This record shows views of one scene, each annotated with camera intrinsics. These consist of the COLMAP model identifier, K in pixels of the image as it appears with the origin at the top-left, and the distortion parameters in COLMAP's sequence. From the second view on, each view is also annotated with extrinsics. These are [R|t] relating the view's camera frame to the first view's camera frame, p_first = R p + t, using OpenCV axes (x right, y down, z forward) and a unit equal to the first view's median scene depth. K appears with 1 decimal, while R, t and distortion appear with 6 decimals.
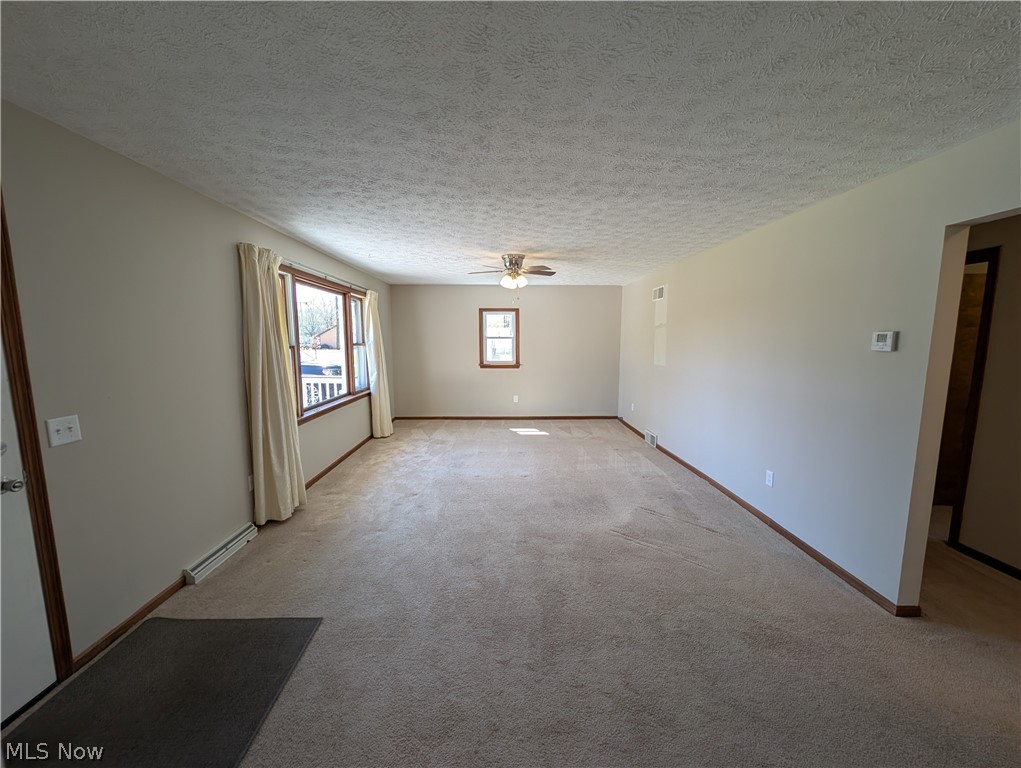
lens RADIAL K [[382.7, 0, 508.5], [0, 382.7, 385.5], [0, 0, 1]] dist [0.001859, -0.004630]
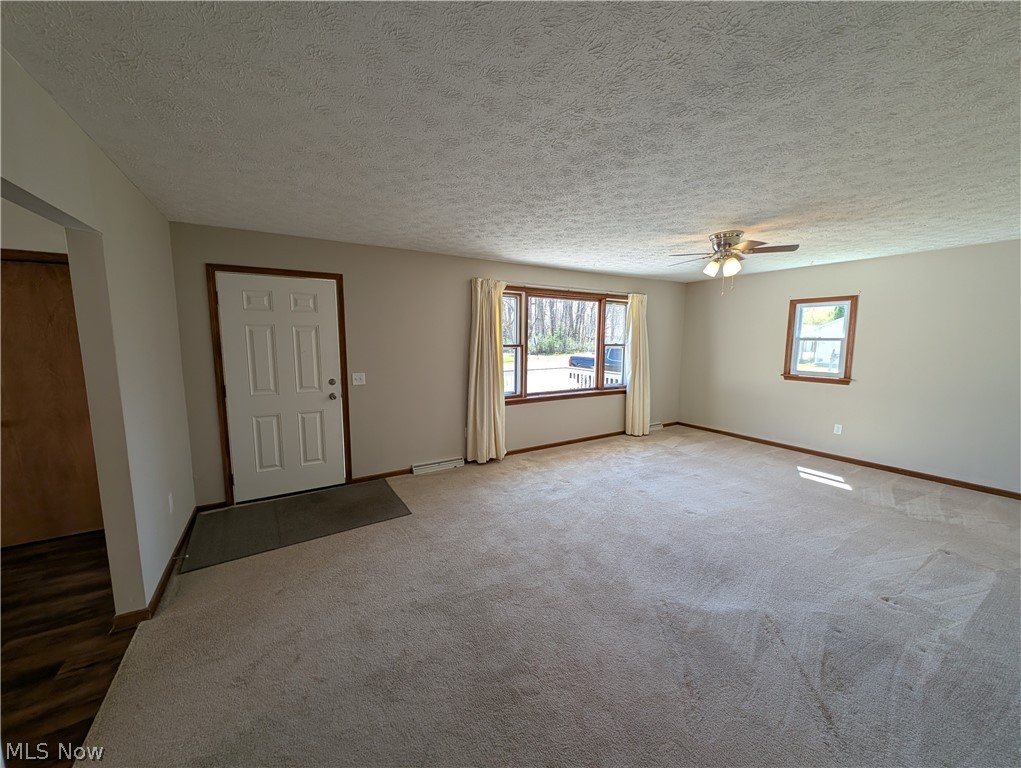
lens RADIAL K [[382.7, 0, 508.5], [0, 382.7, 385.5], [0, 0, 1]] dist [0.001859, -0.004630]
pose [[0.492197, 0.107236, -0.863853, 0.495705], [-0.108508, 0.992201, 0.061344, -0.032345], [0.863694, 0.063541, 0.499995, 0.241526]]
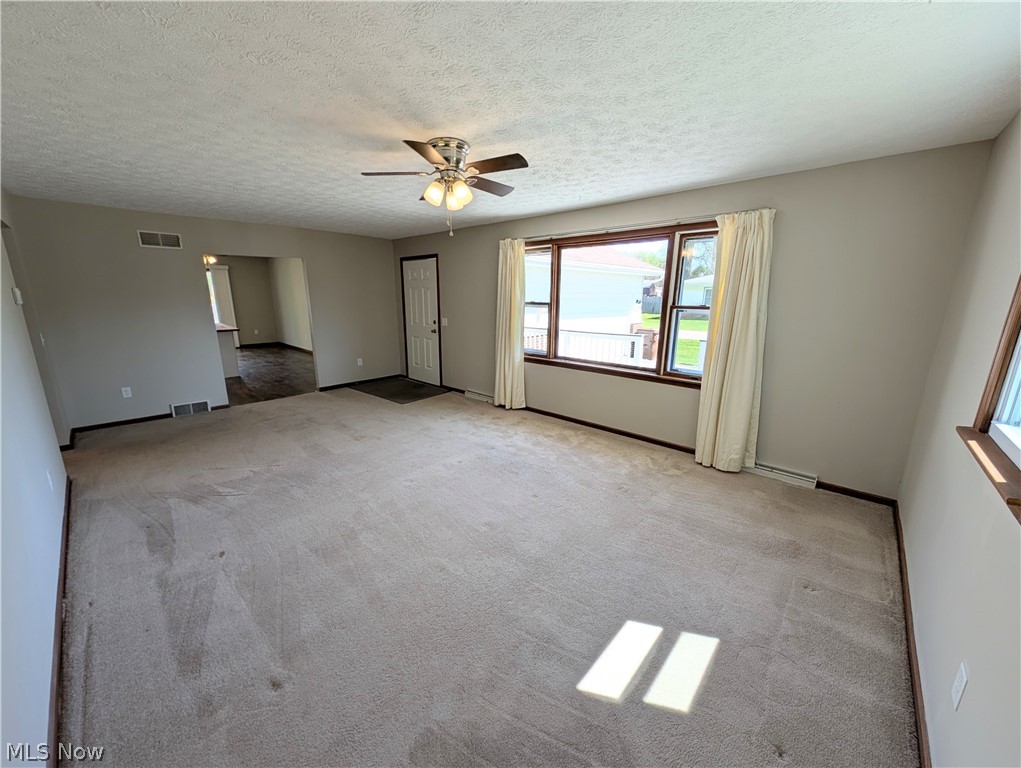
lens RADIAL K [[382.7, 0, 508.5], [0, 382.7, 385.5], [0, 0, 1]] dist [0.001859, -0.004630]
pose [[-0.696687, 0.166402, -0.697809, 0.389903], [-0.090657, 0.944504, 0.315742, -0.194520], [0.711624, 0.283235, -0.642938, 1.498930]]
